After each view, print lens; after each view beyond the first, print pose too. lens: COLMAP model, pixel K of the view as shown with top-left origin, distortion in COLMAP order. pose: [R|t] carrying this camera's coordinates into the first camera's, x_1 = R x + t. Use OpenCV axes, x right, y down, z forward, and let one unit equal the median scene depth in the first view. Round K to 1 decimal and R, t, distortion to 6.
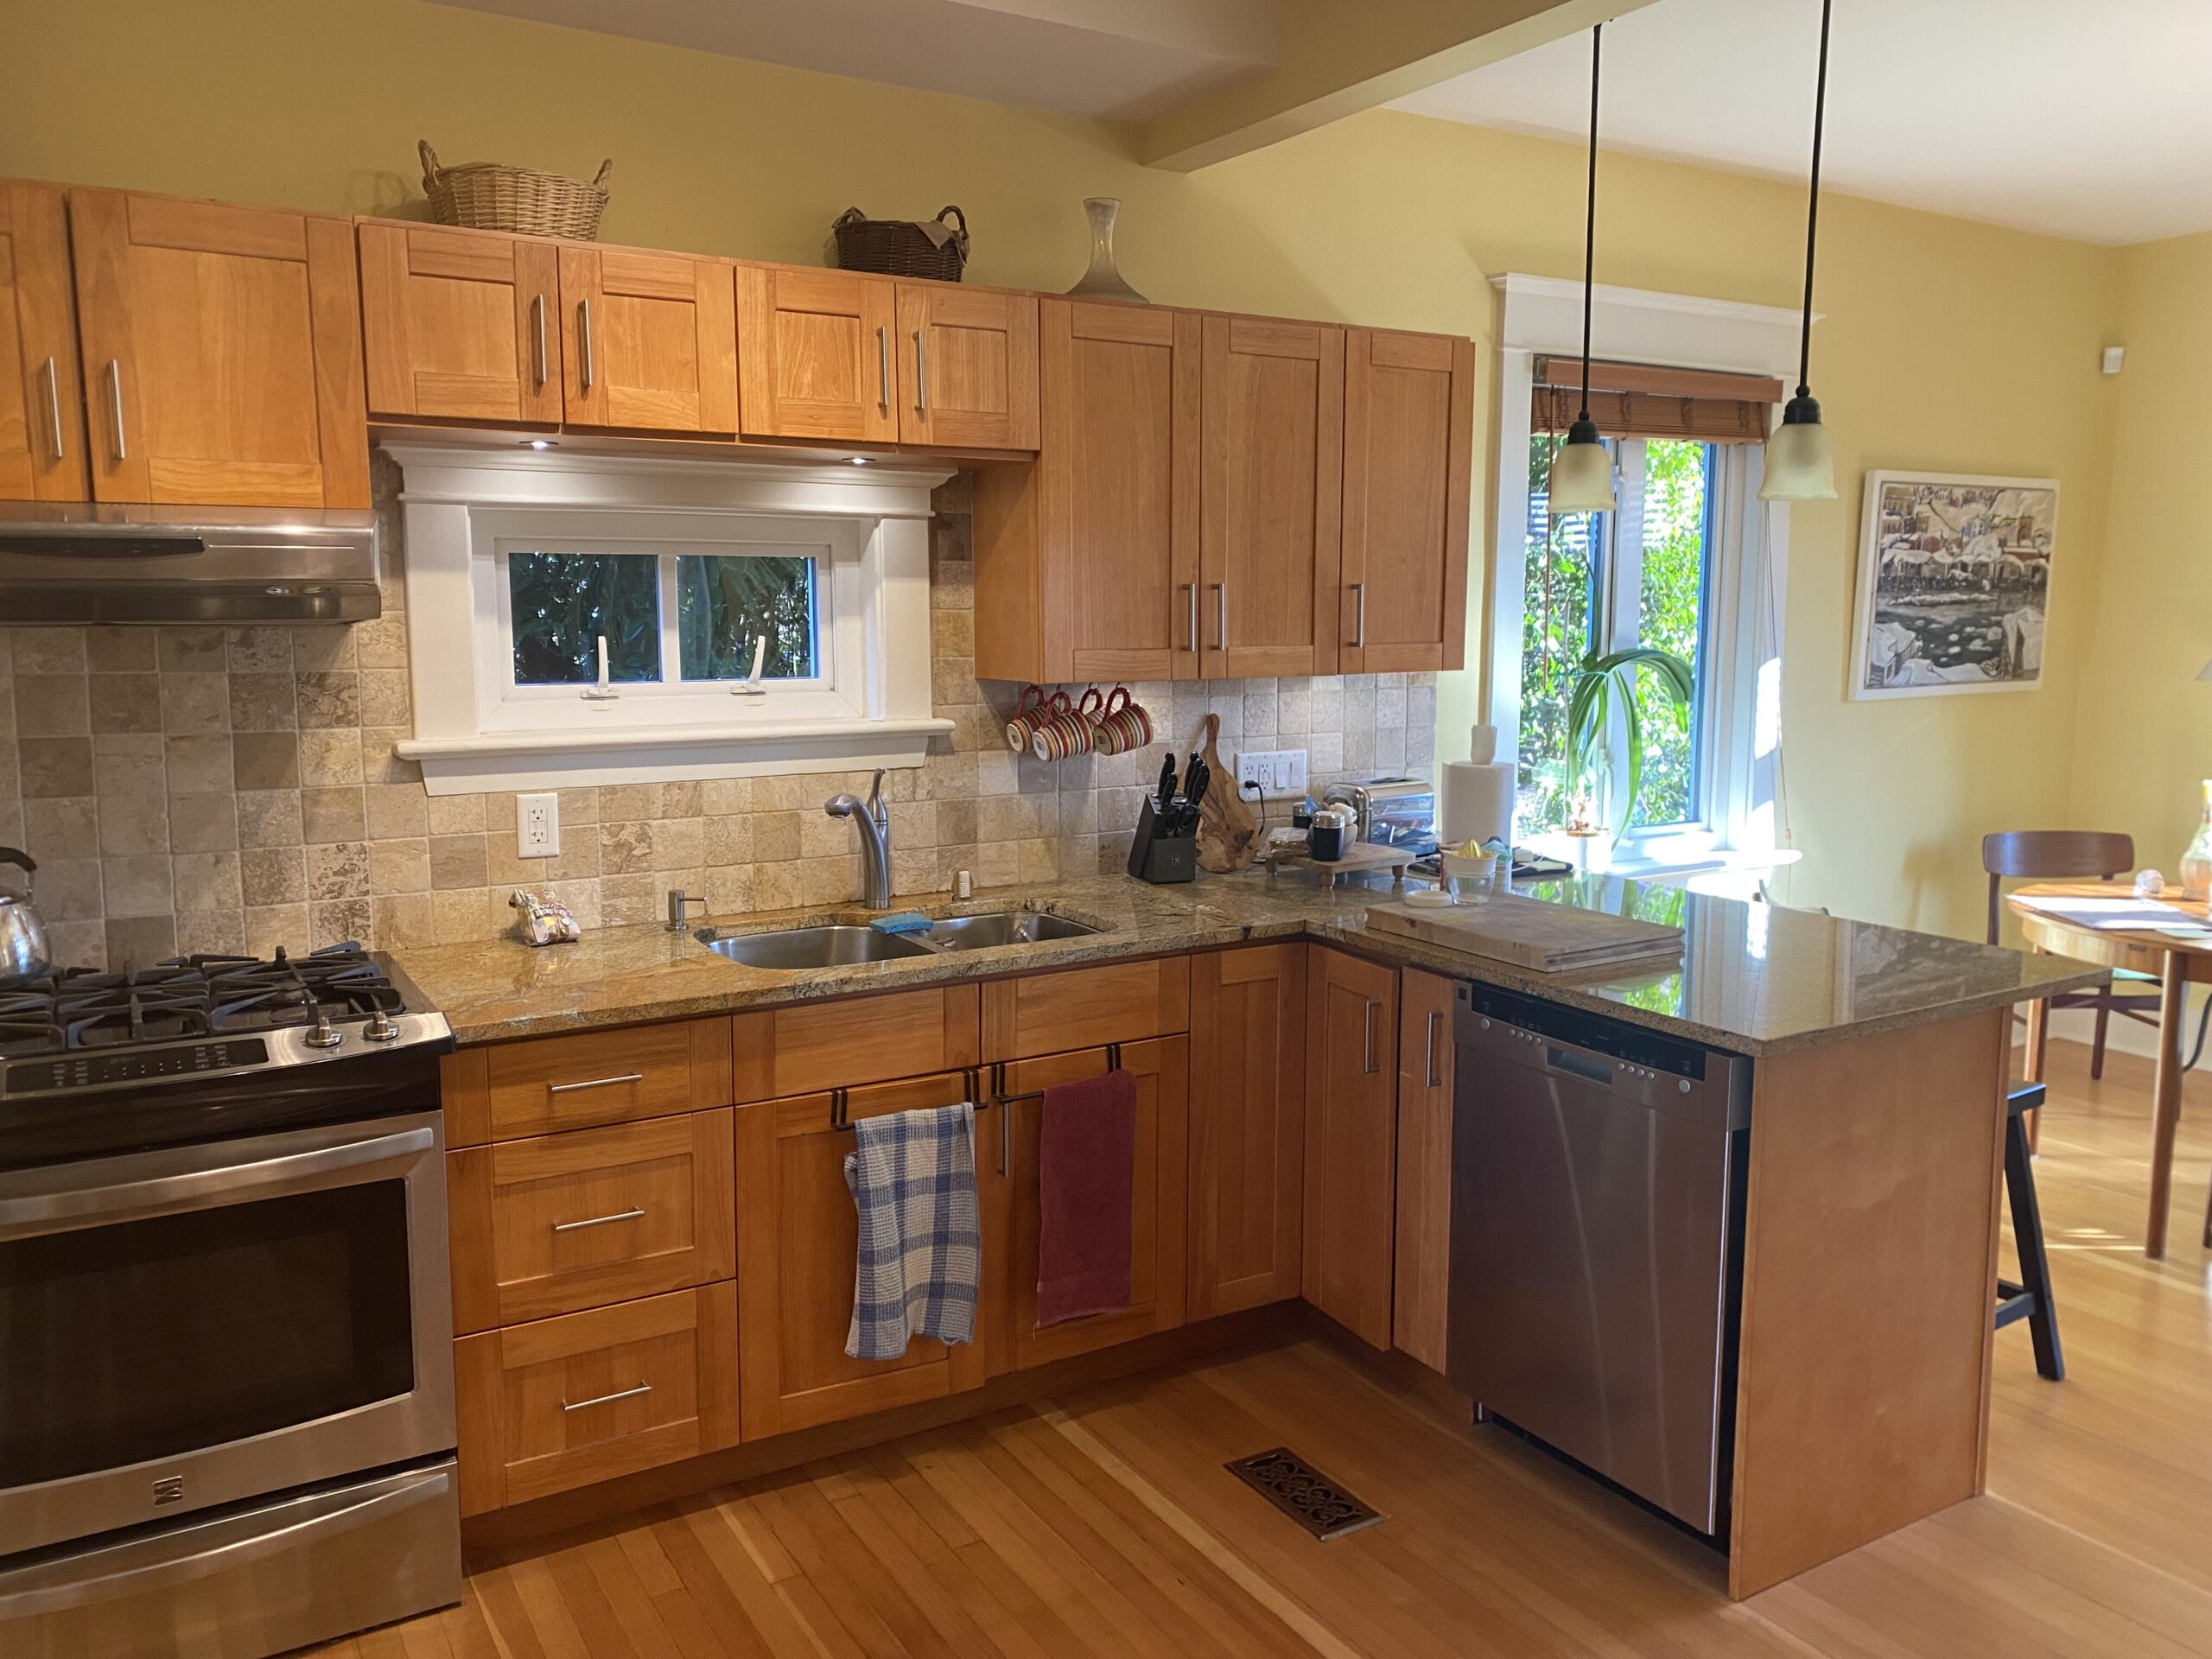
lens RADIAL K [[1697.2, 0, 1104.9], [0, 1697.2, 812.3], [0, 0, 1]] dist [0.037425, -0.027957]
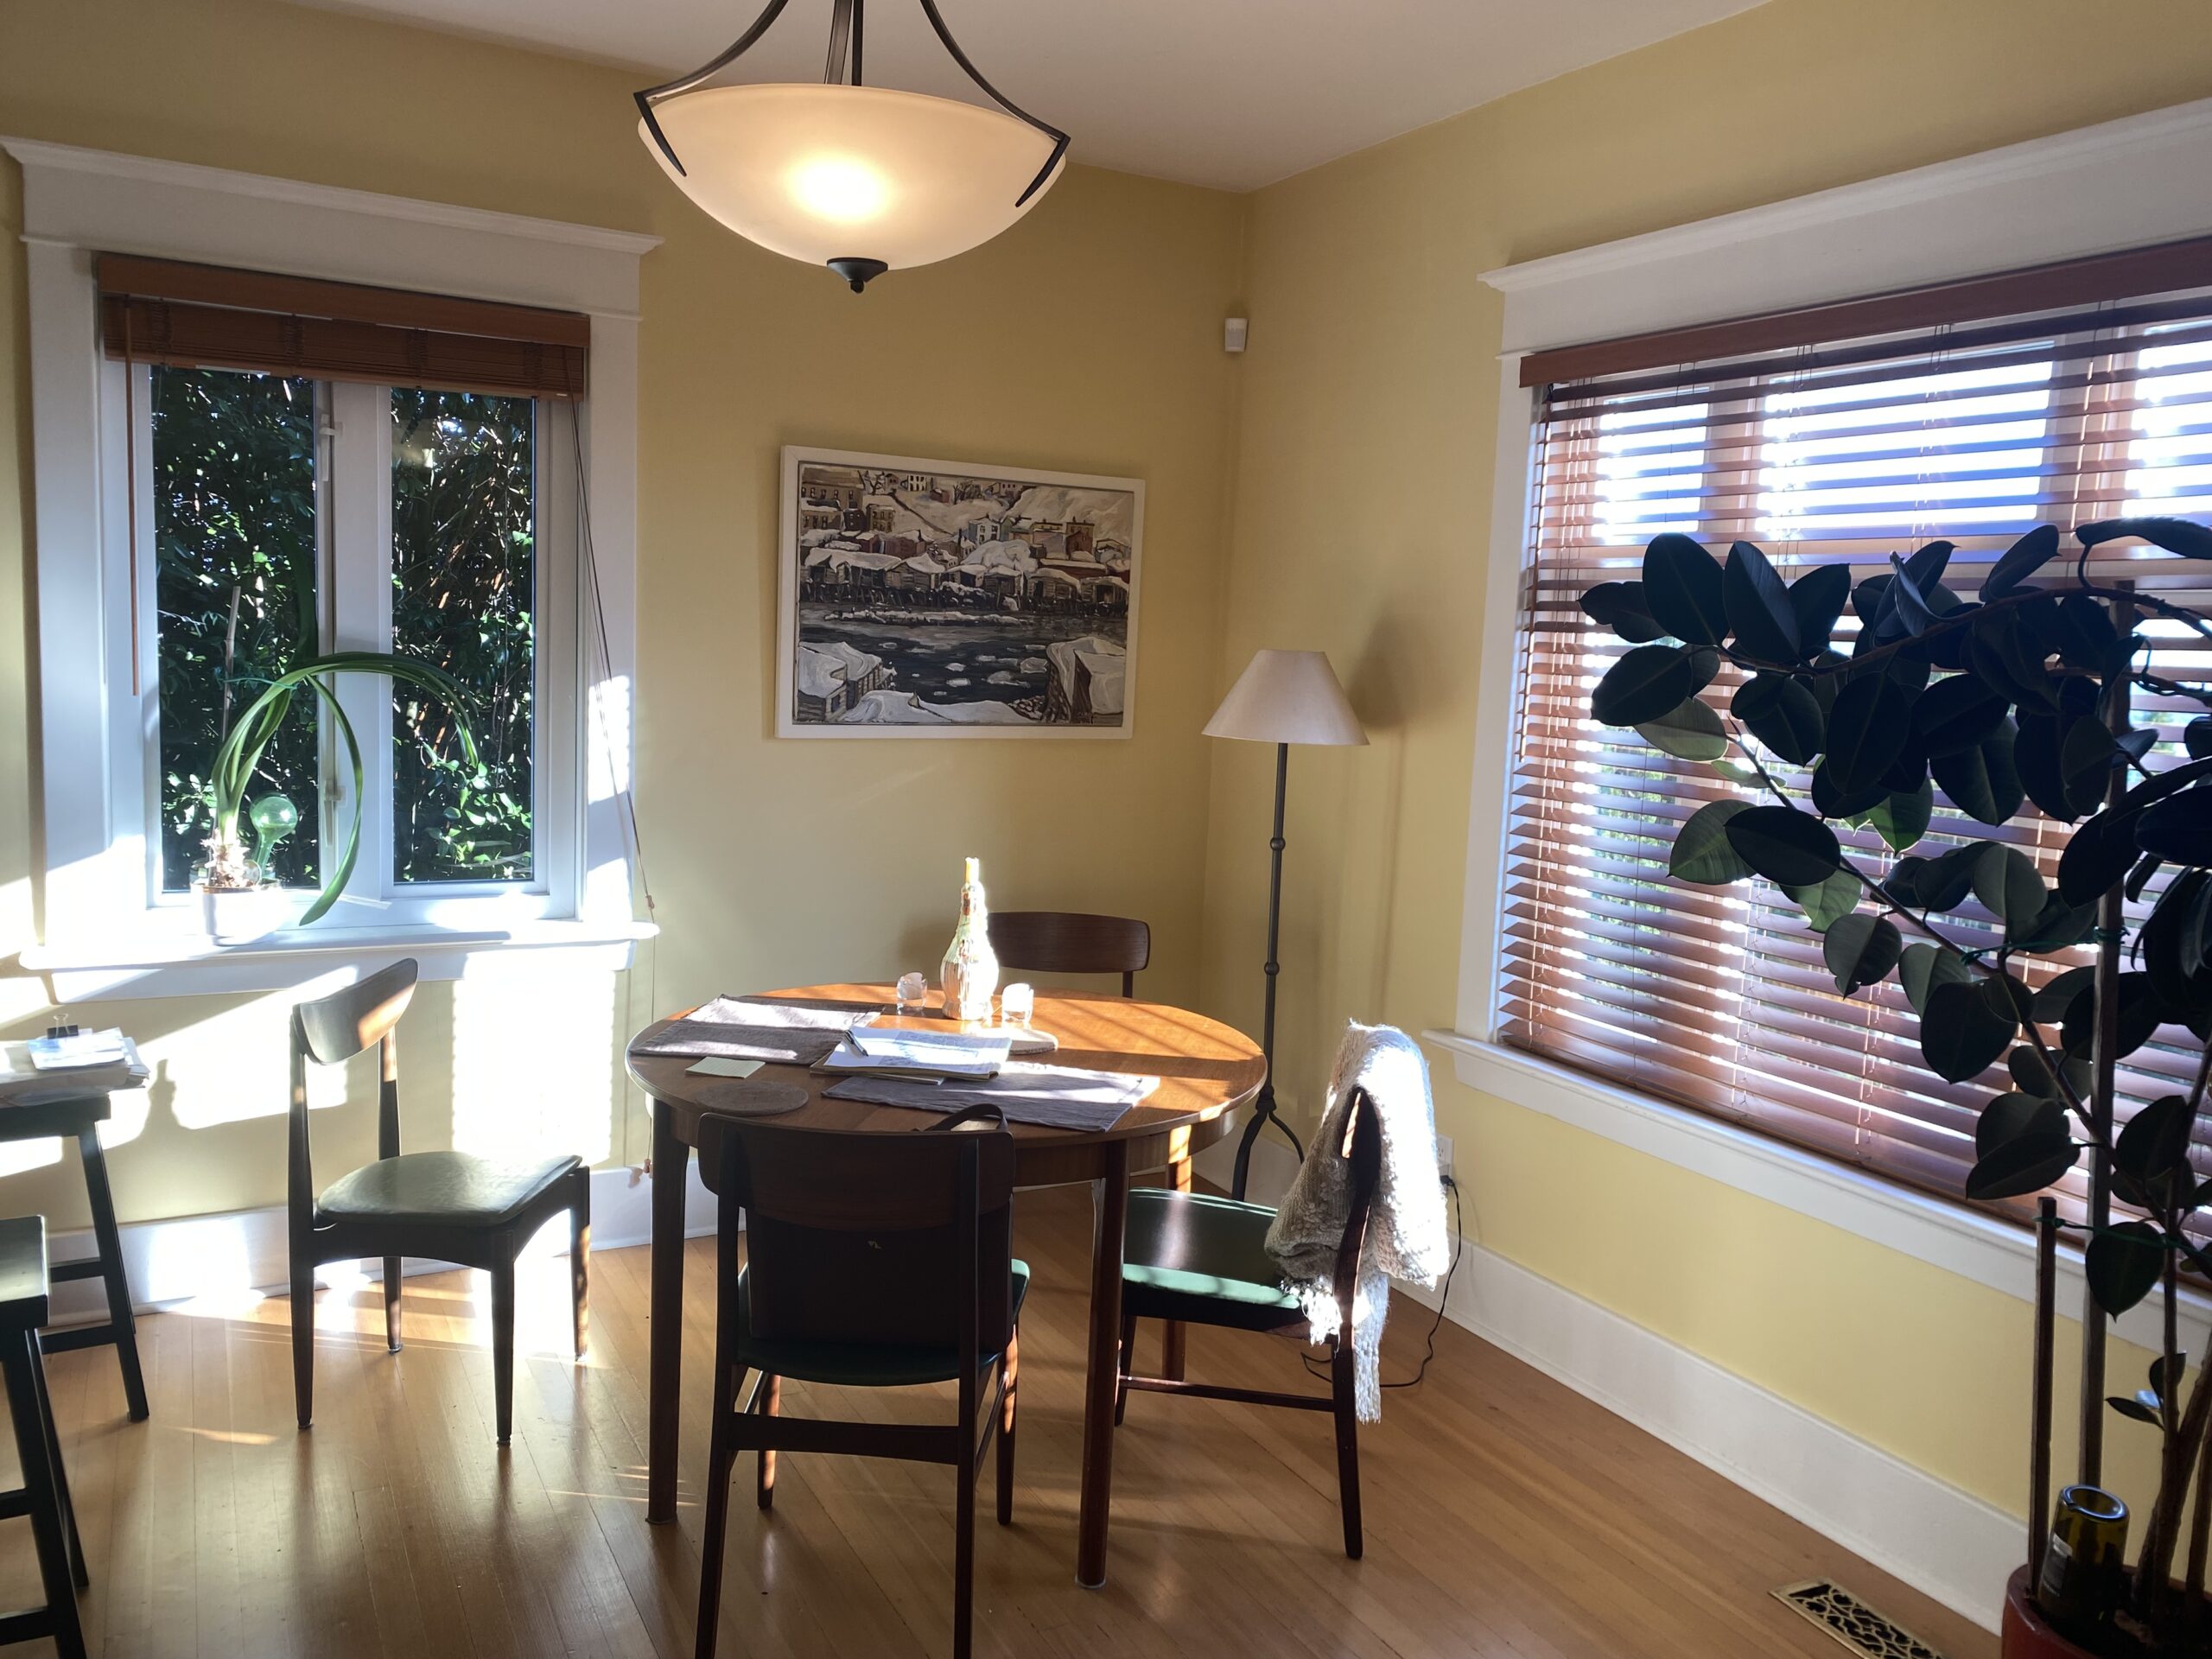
lens RADIAL K [[1697.2, 0, 1094.4], [0, 1697.2, 846.6], [0, 0, 1]] dist [0.037425, -0.027957]
pose [[0.998184, 0.042190, -0.042992, 0.600994], [-0.042772, 0.999004, -0.012704, -0.010903], [0.042413, 0.014520, 0.998995, 0.211061]]
